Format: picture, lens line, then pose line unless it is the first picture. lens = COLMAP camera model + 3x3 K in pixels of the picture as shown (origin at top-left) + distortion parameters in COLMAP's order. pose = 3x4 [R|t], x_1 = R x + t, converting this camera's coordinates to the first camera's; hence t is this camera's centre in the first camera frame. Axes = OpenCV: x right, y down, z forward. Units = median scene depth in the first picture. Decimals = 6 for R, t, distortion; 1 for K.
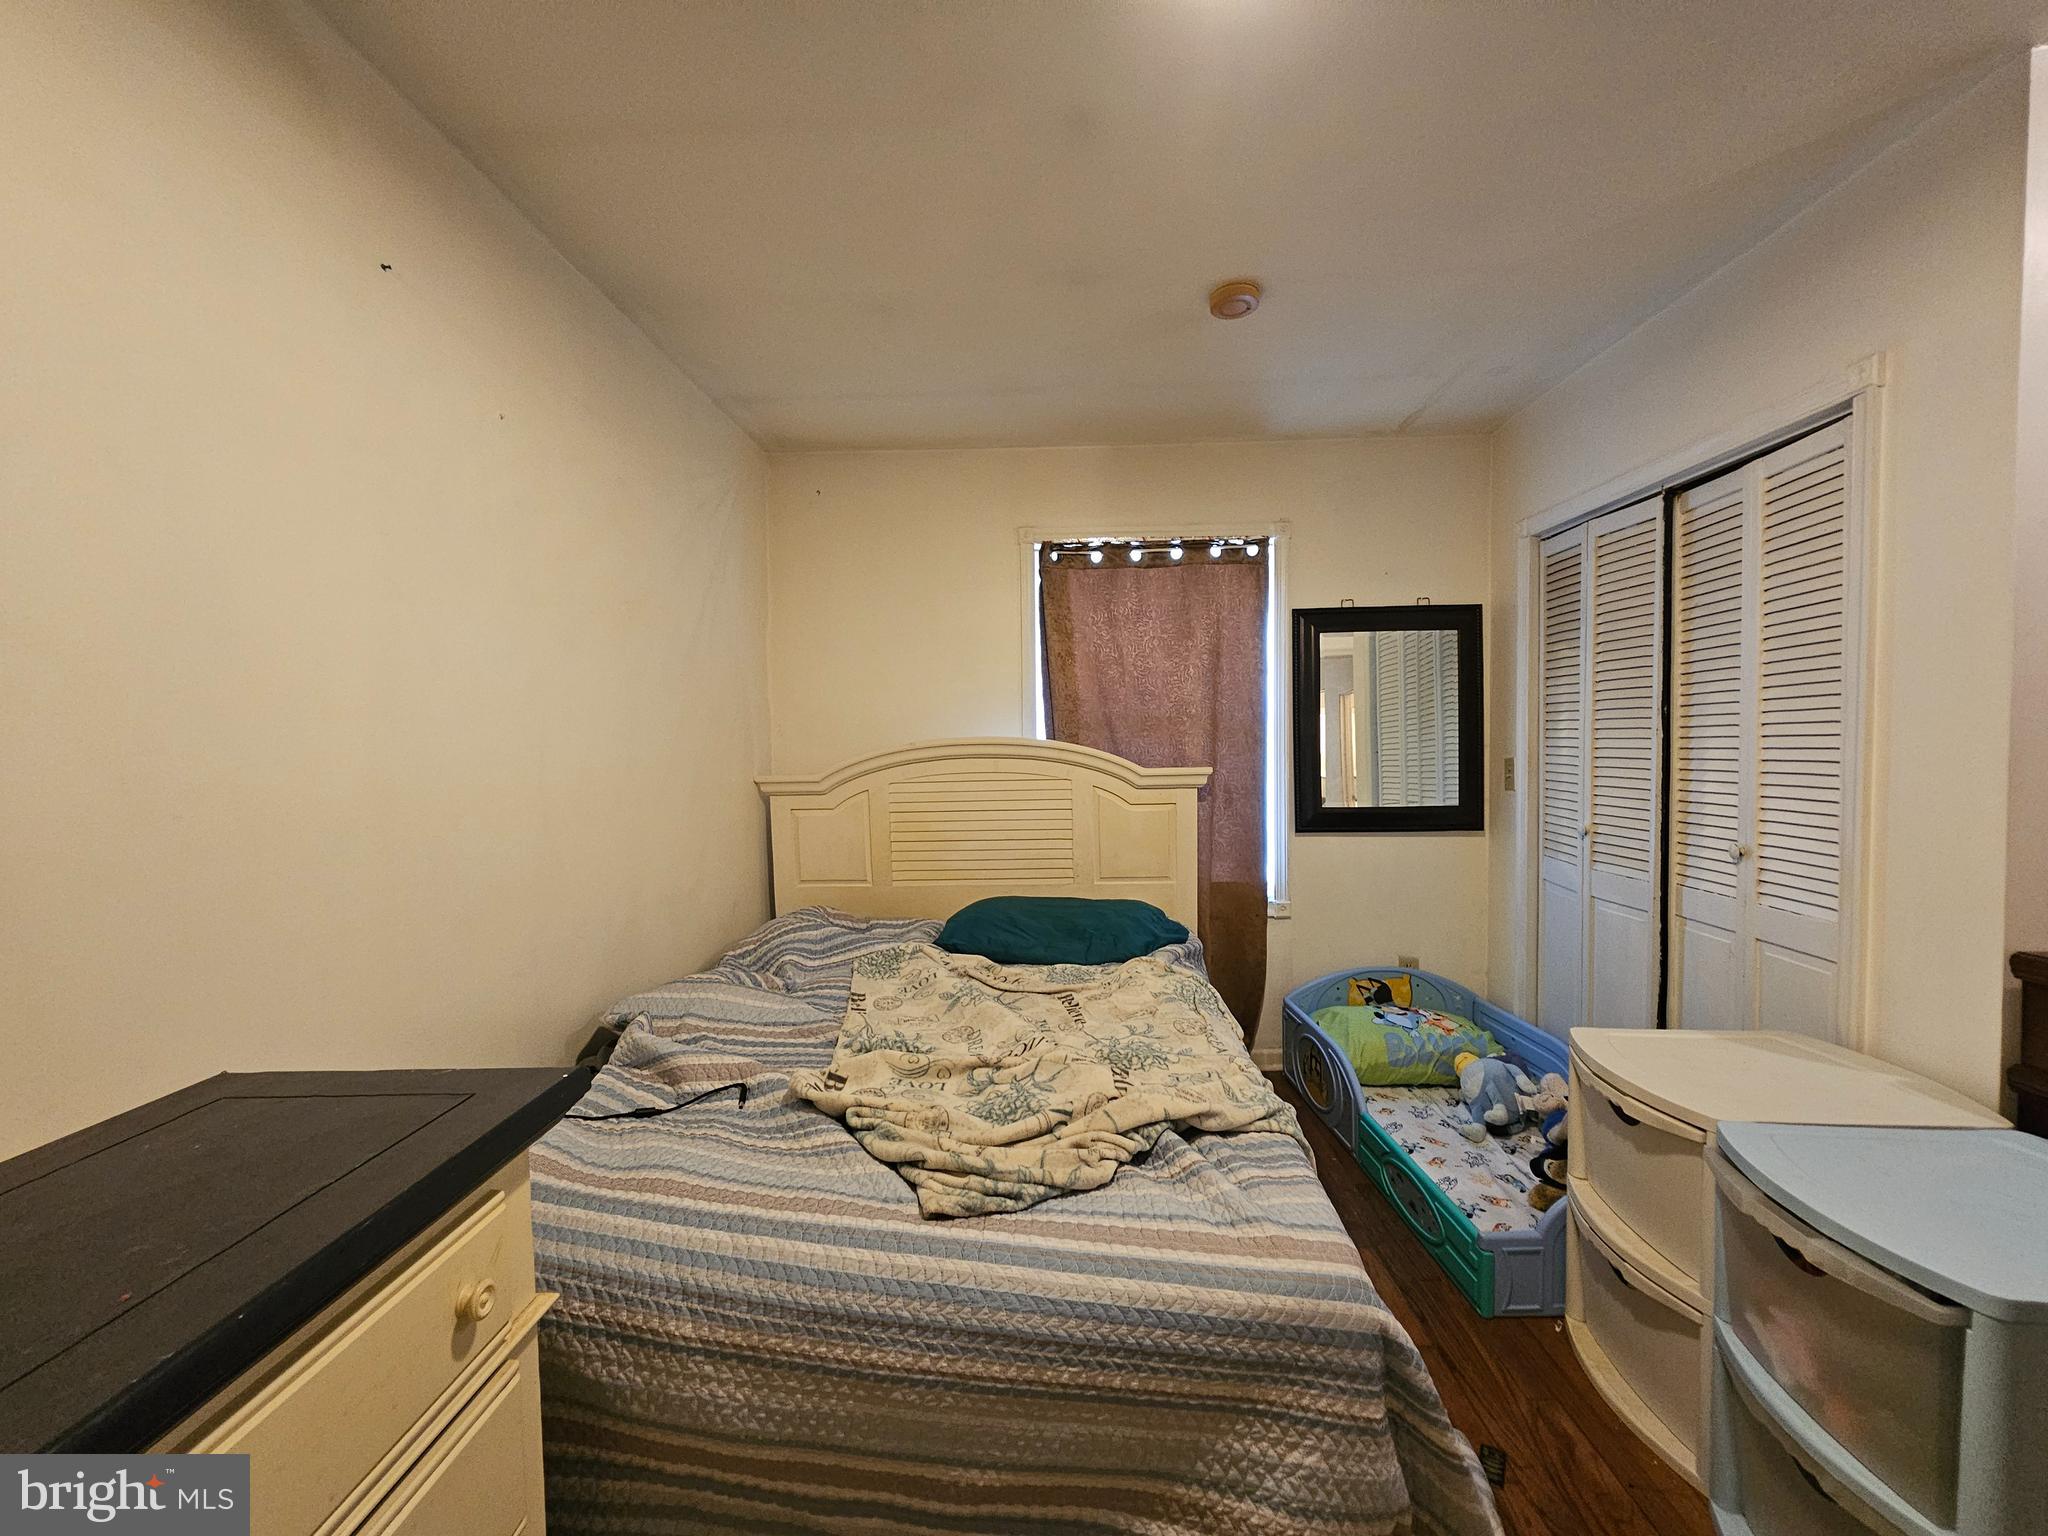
lens RADIAL K [[841.1, 0, 1021.9], [0, 841.1, 773.2], [0, 0, 1]] dist [-0.007423, 0.002352]
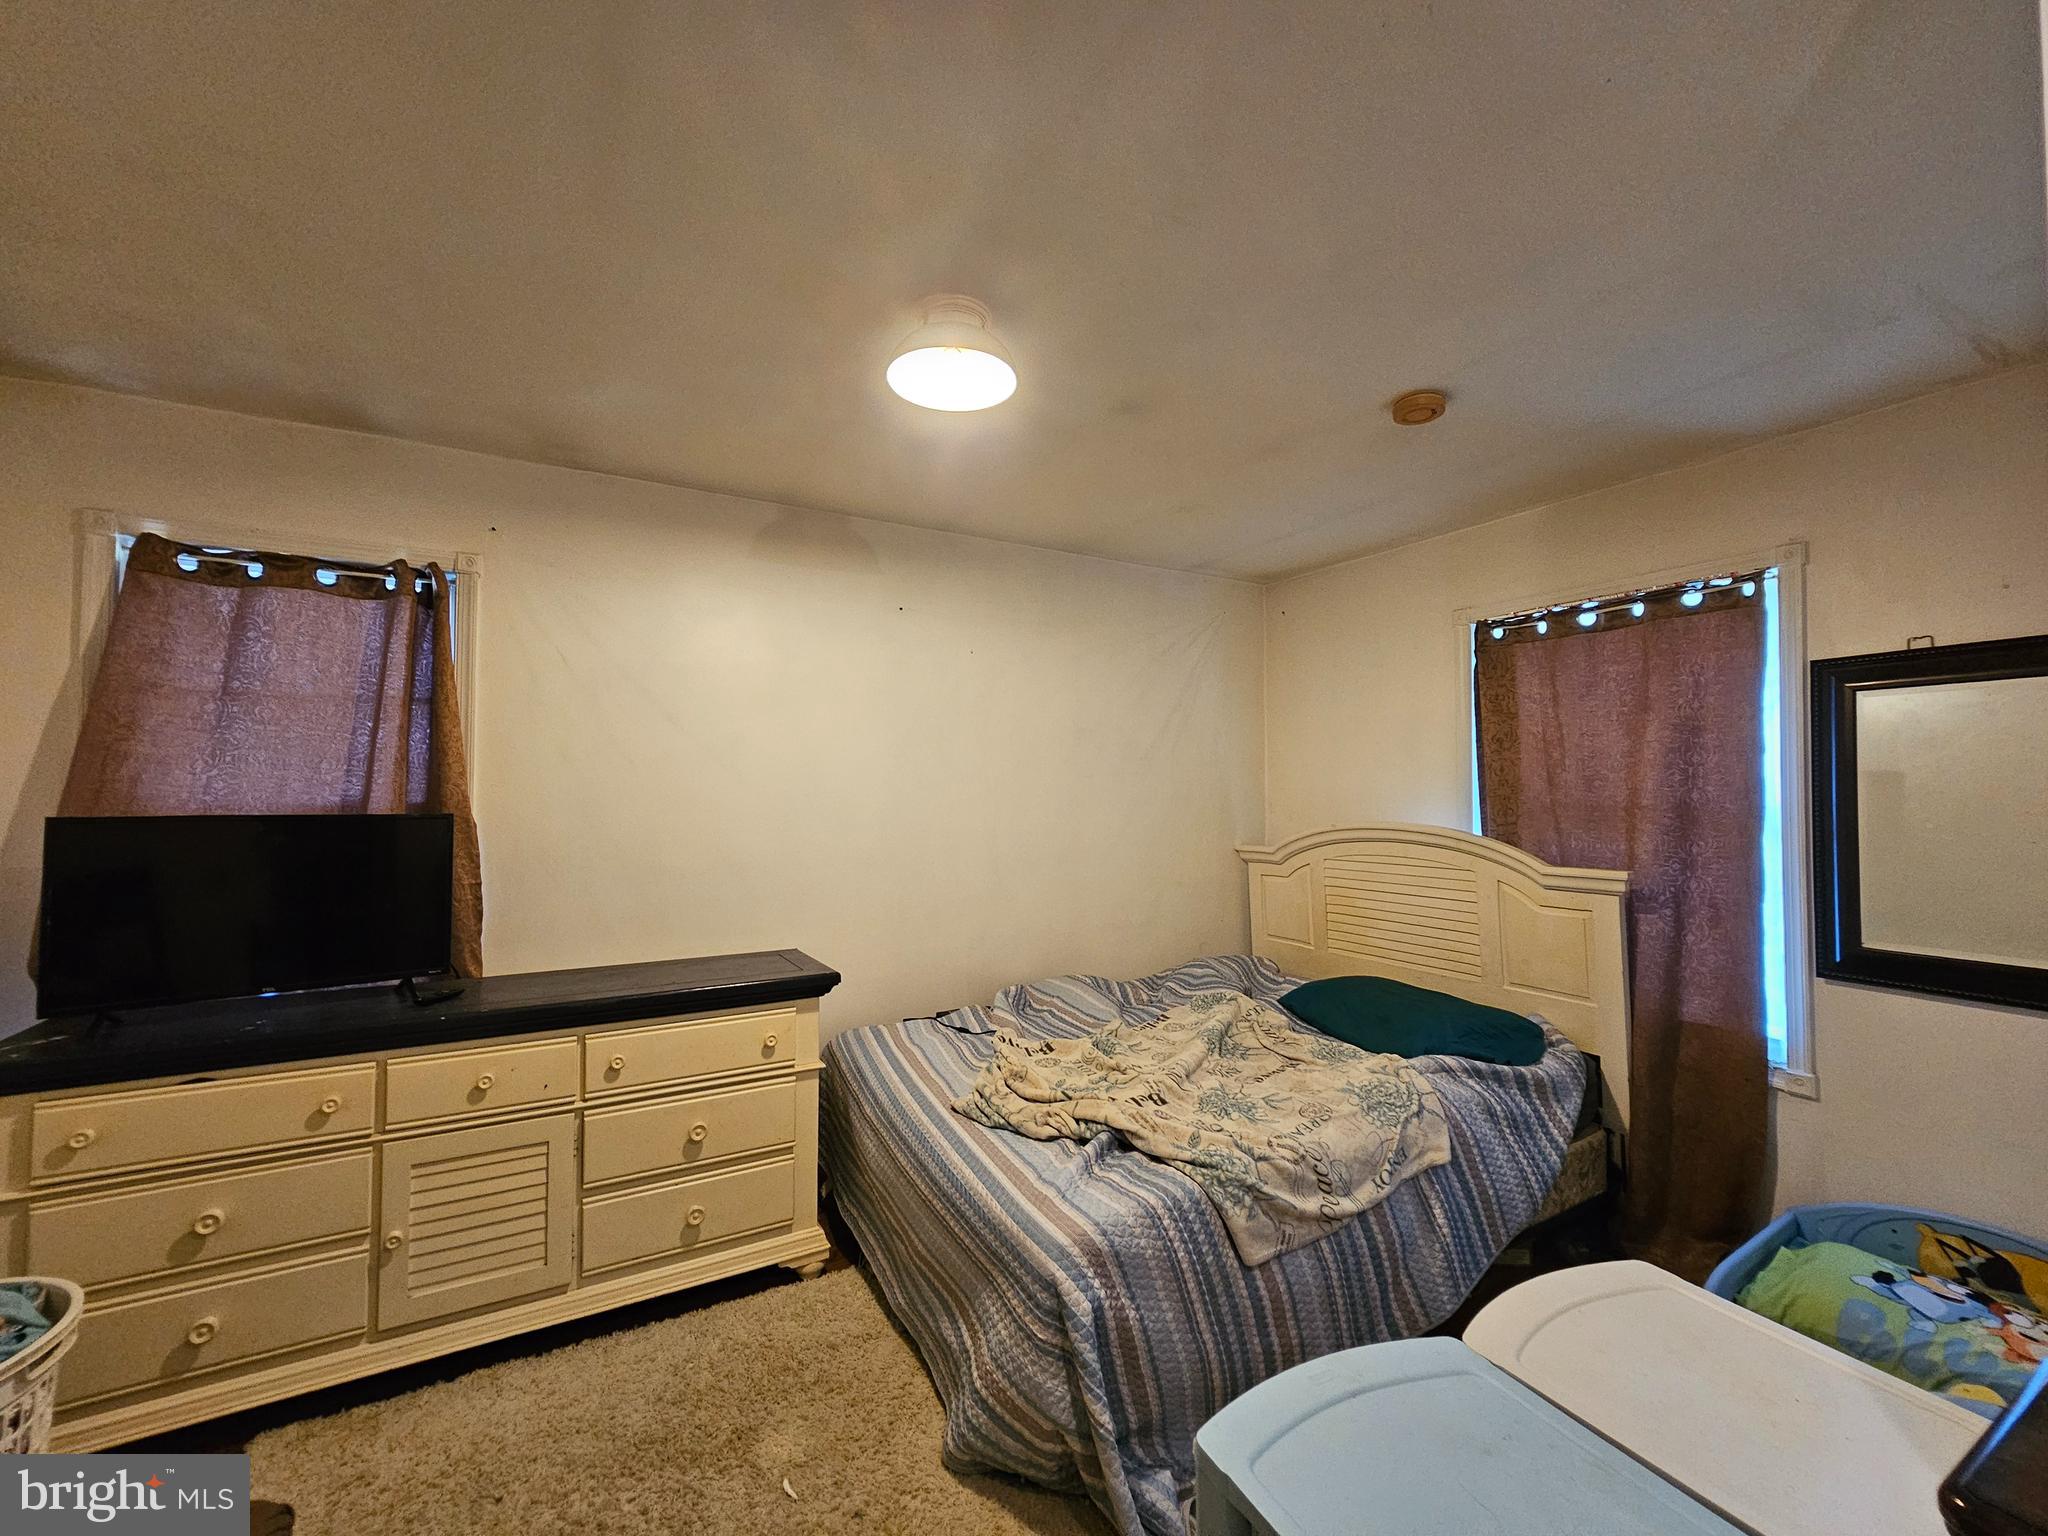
lens RADIAL K [[841.1, 0, 1024.9], [0, 841.1, 764.5], [0, 0, 1]] dist [-0.007423, 0.002352]
pose [[0.520335, -0.014608, -0.853837, 0.586522], [-0.042141, 0.998196, -0.042759, -0.049032], [0.852922, 0.058231, 0.518781, 0.066508]]
